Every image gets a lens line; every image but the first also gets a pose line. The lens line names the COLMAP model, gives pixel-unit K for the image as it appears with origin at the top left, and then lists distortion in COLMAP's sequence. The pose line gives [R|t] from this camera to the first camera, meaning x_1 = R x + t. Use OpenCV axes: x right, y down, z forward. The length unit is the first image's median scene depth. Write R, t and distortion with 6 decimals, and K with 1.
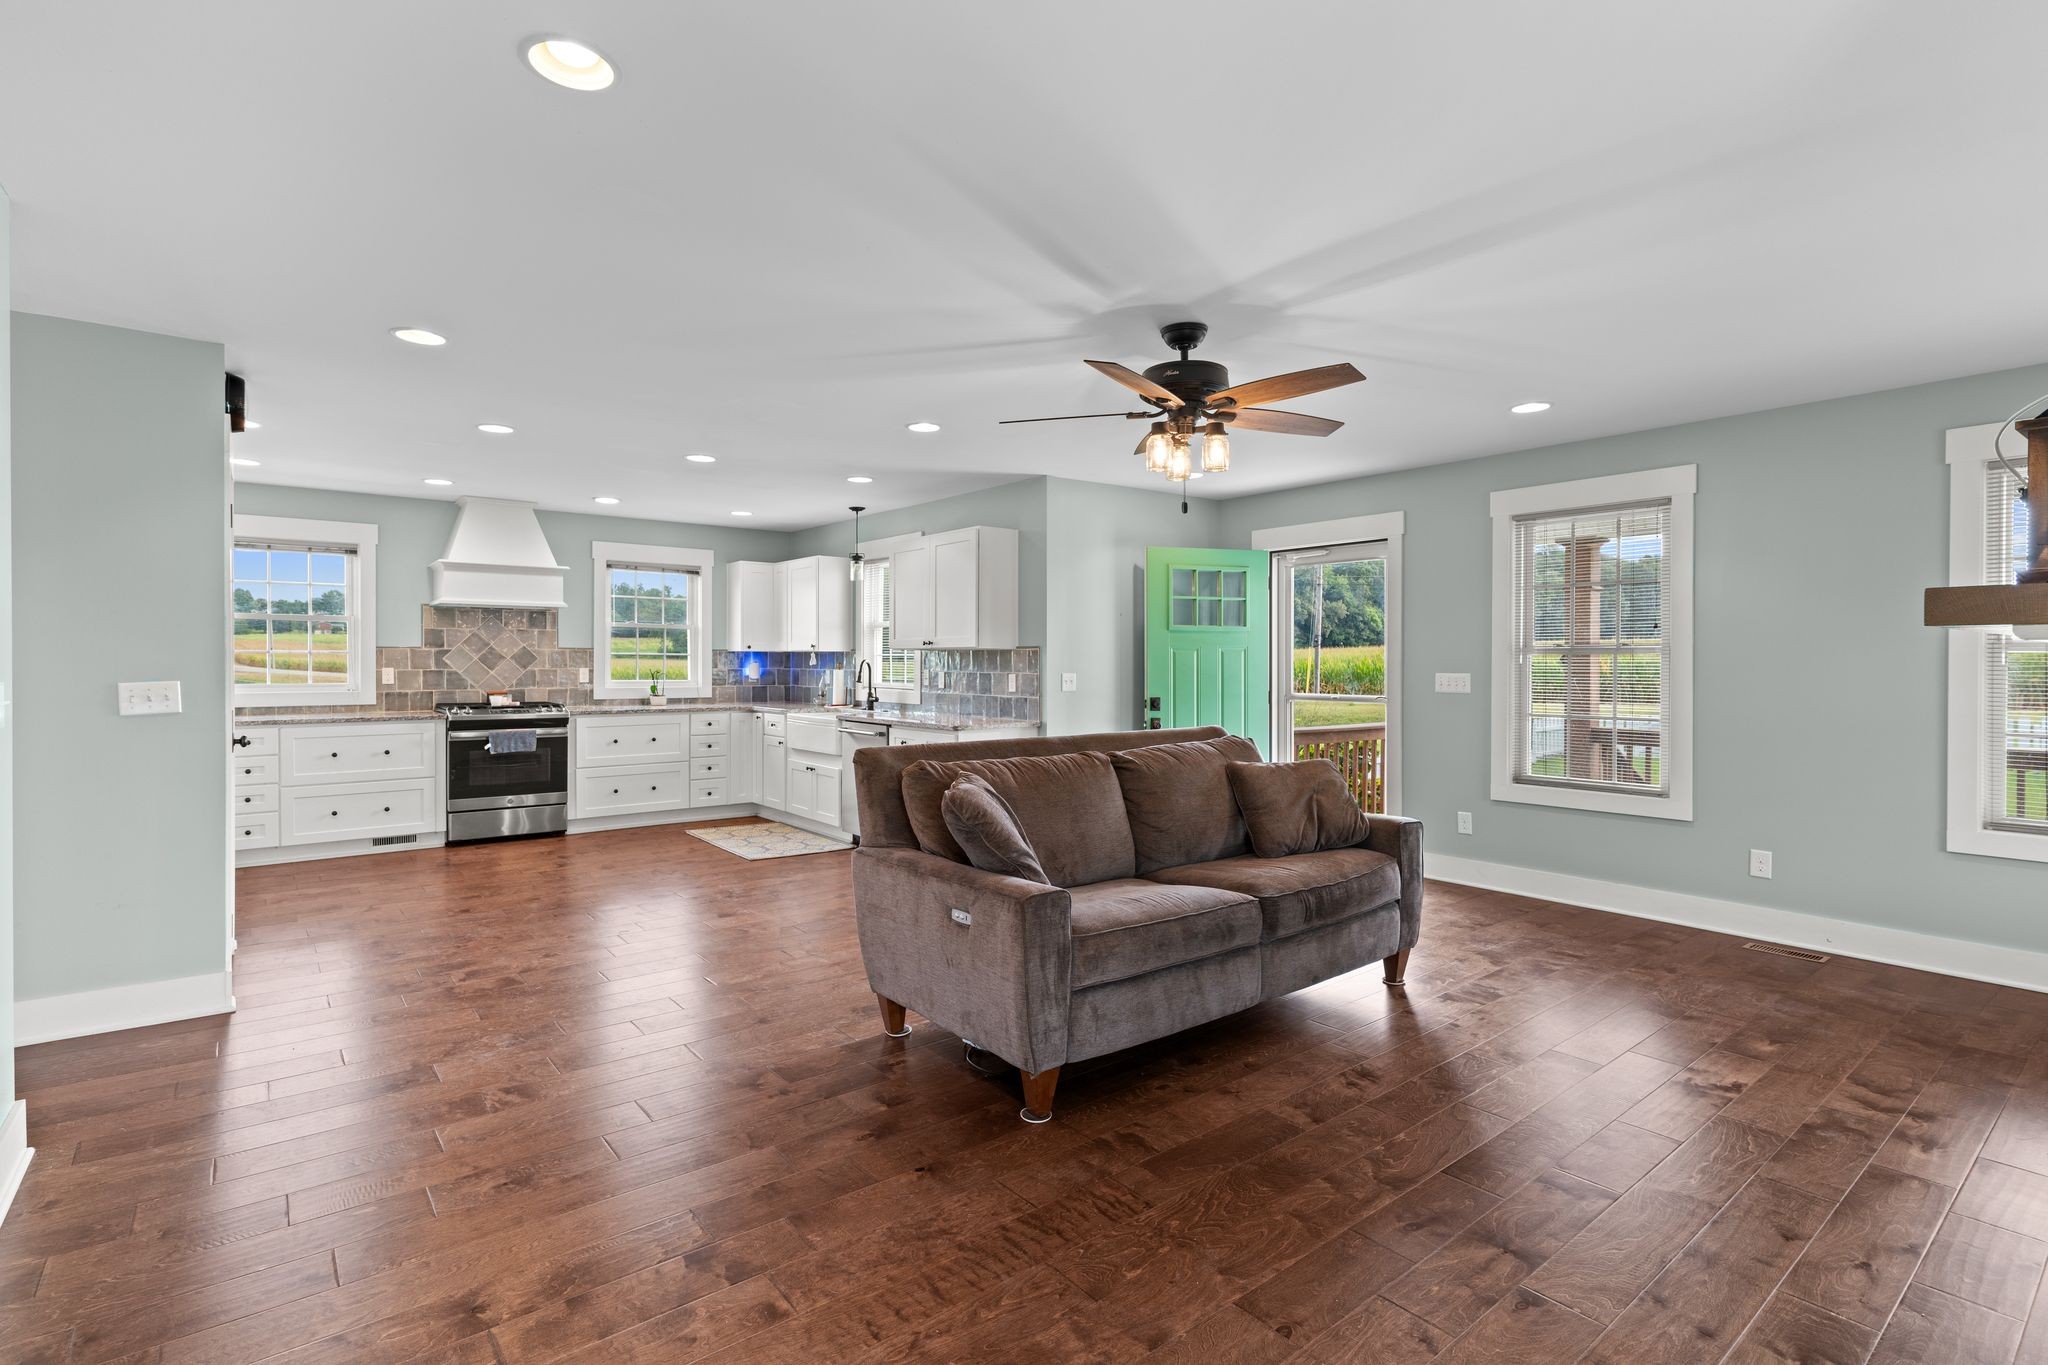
lens RADIAL K [[984.8, 0, 1028.1], [0, 984.8, 669.6], [0, 0, 1]] dist [-0.001634, 0.002701]
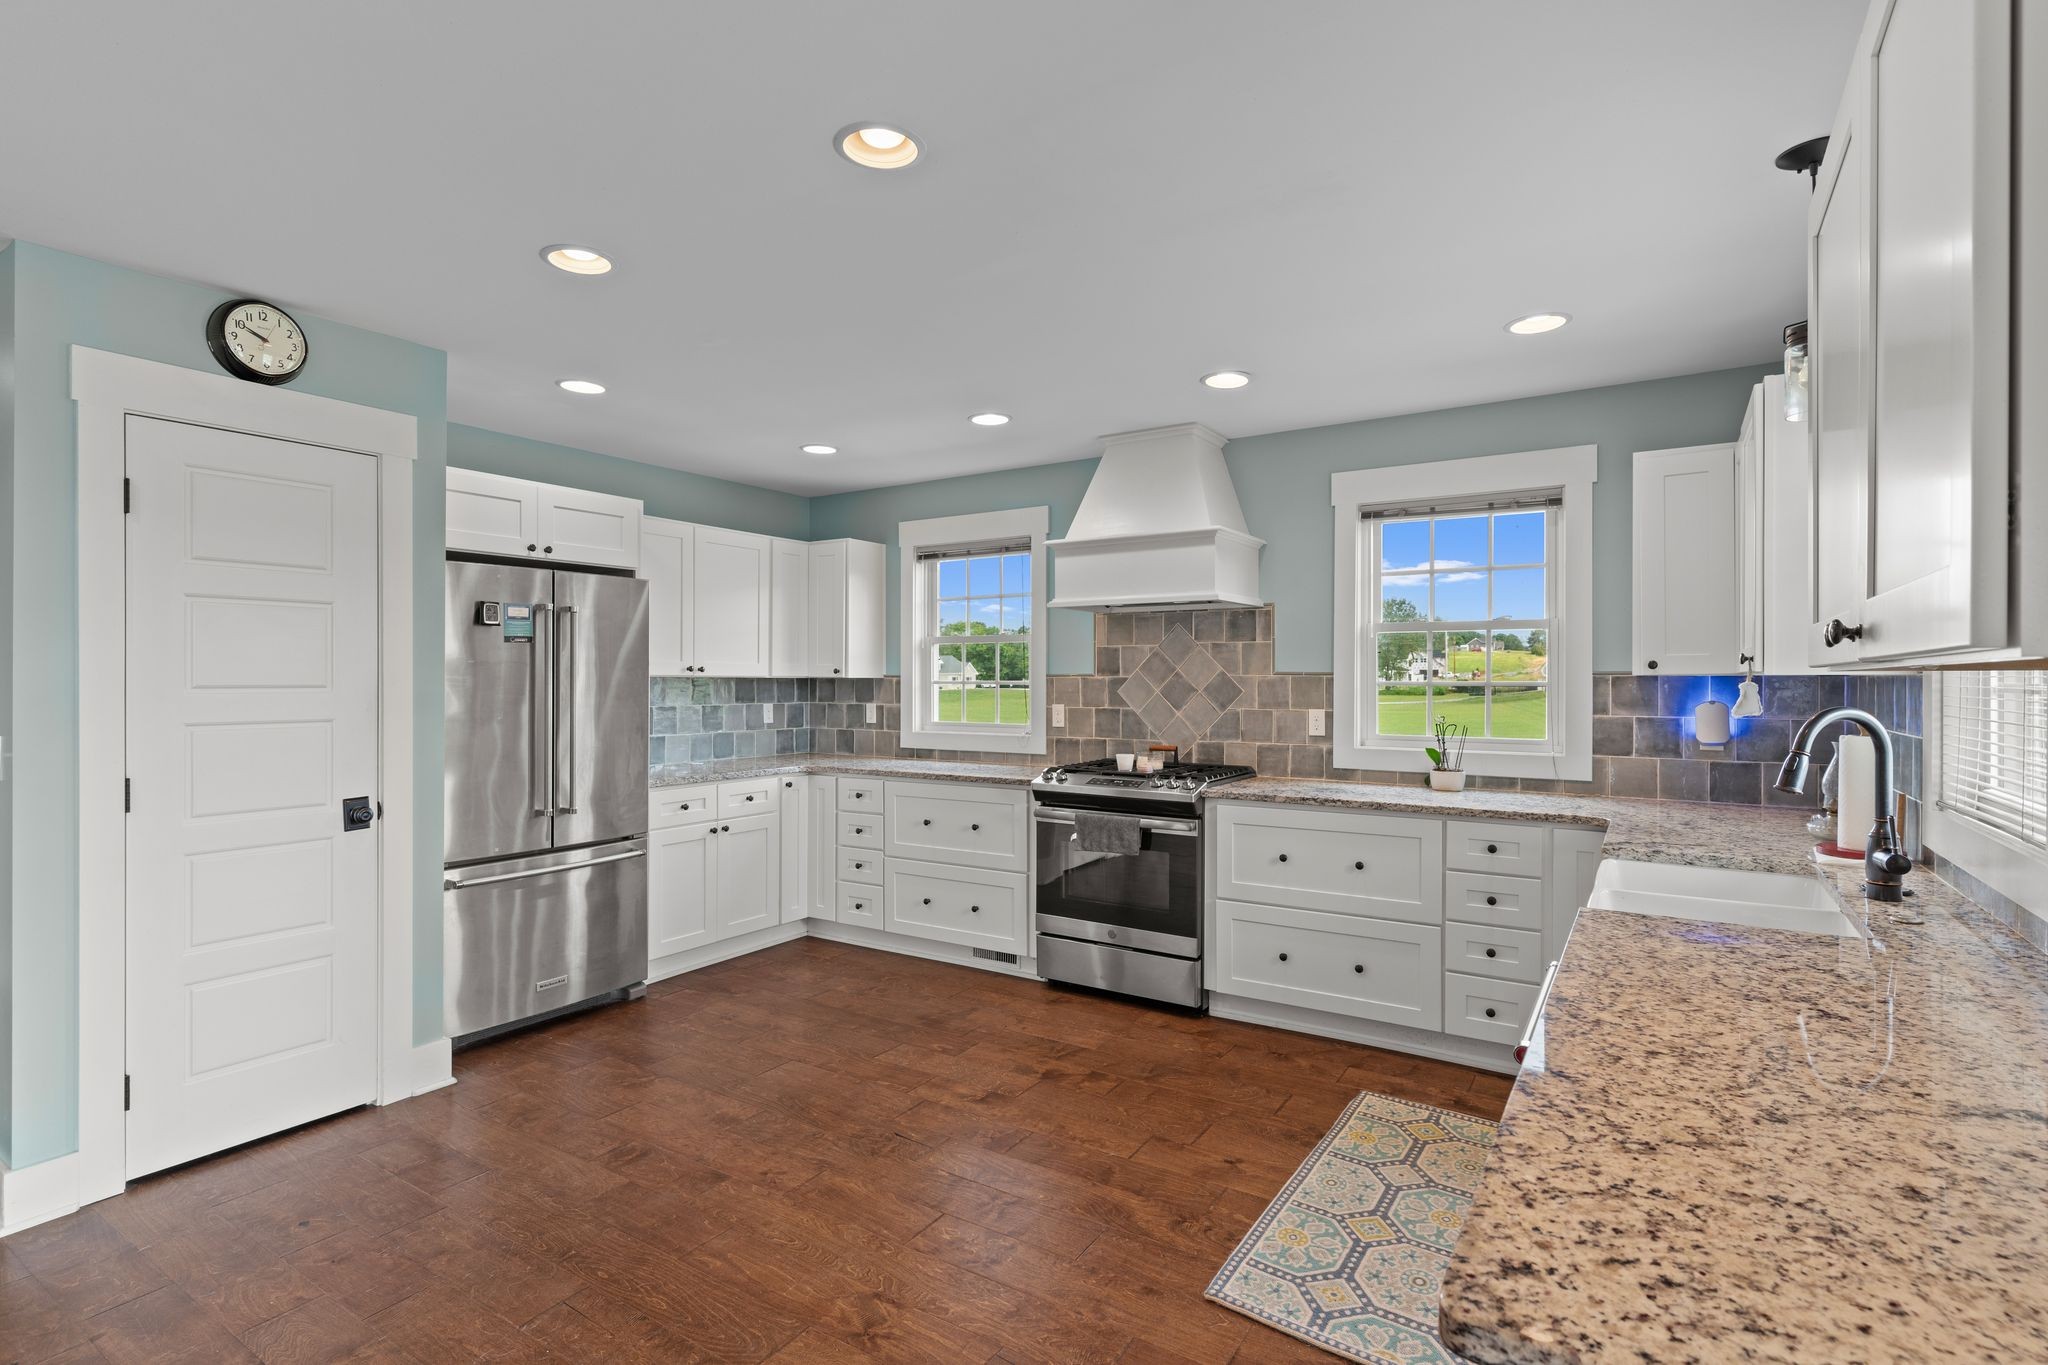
lens RADIAL K [[984.8, 0, 1016.2], [0, 984.8, 682.0], [0, 0, 1]] dist [-0.001634, 0.002701]
pose [[0.308339, -0.000977, -0.951276, 0.016527], [-0.006583, 0.999973, -0.003161, -0.013536], [0.951254, 0.007237, 0.308324, 0.656771]]
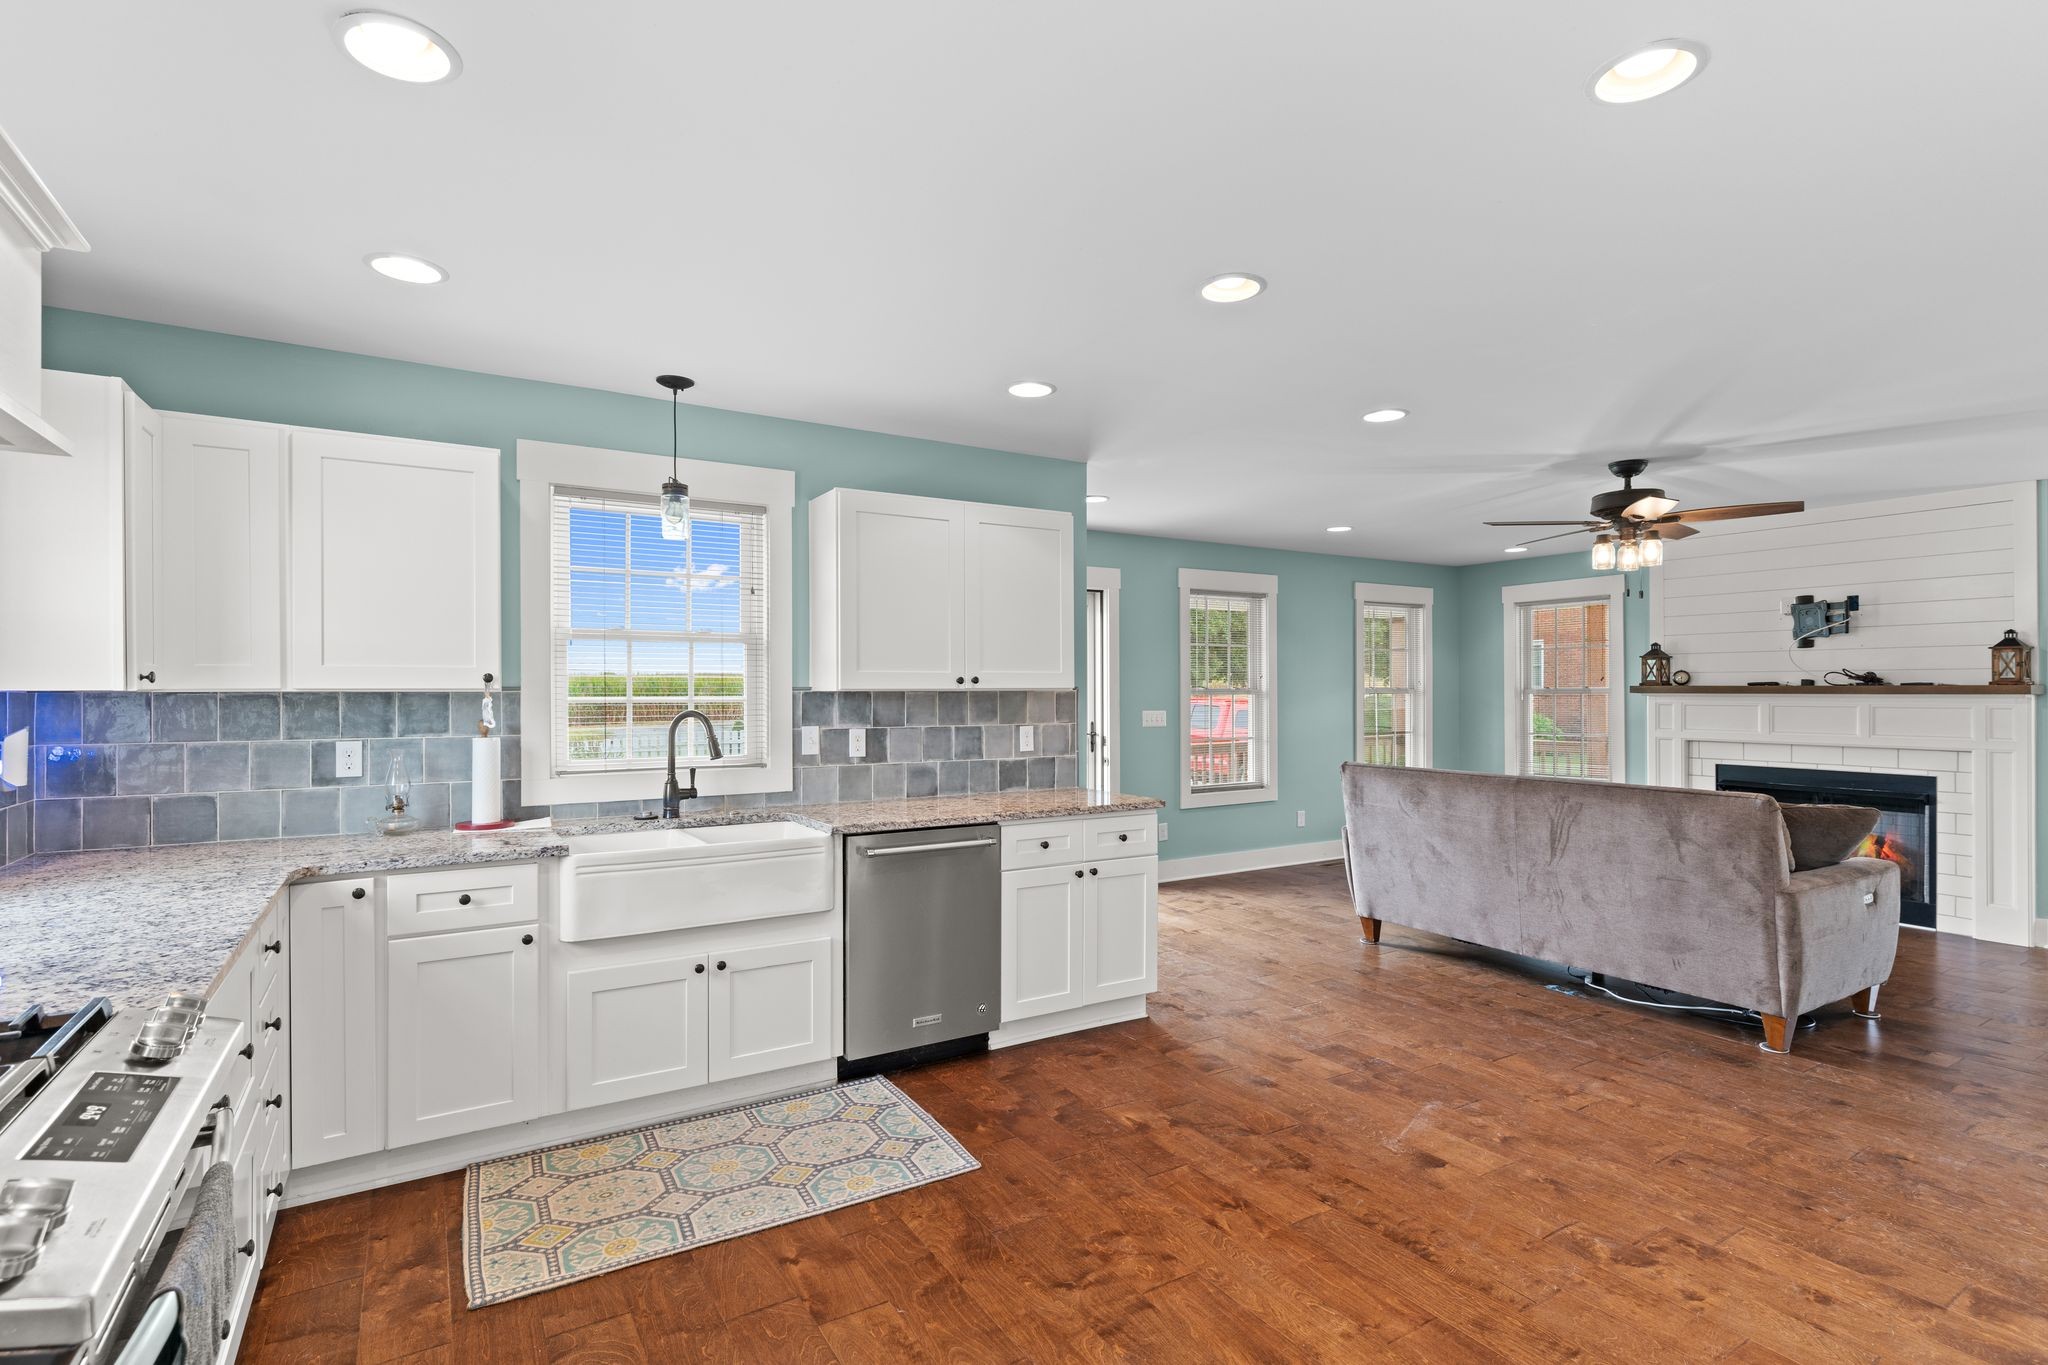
lens RADIAL K [[984.8, 0, 1018.9], [0, 984.8, 692.0], [0, 0, 1]] dist [-0.001634, 0.002701]
pose [[0.119930, -0.003467, 0.992776, -0.567309], [0.010746, 0.999940, 0.002194, -0.016928], [-0.992724, 0.010406, 0.119960, 0.731794]]
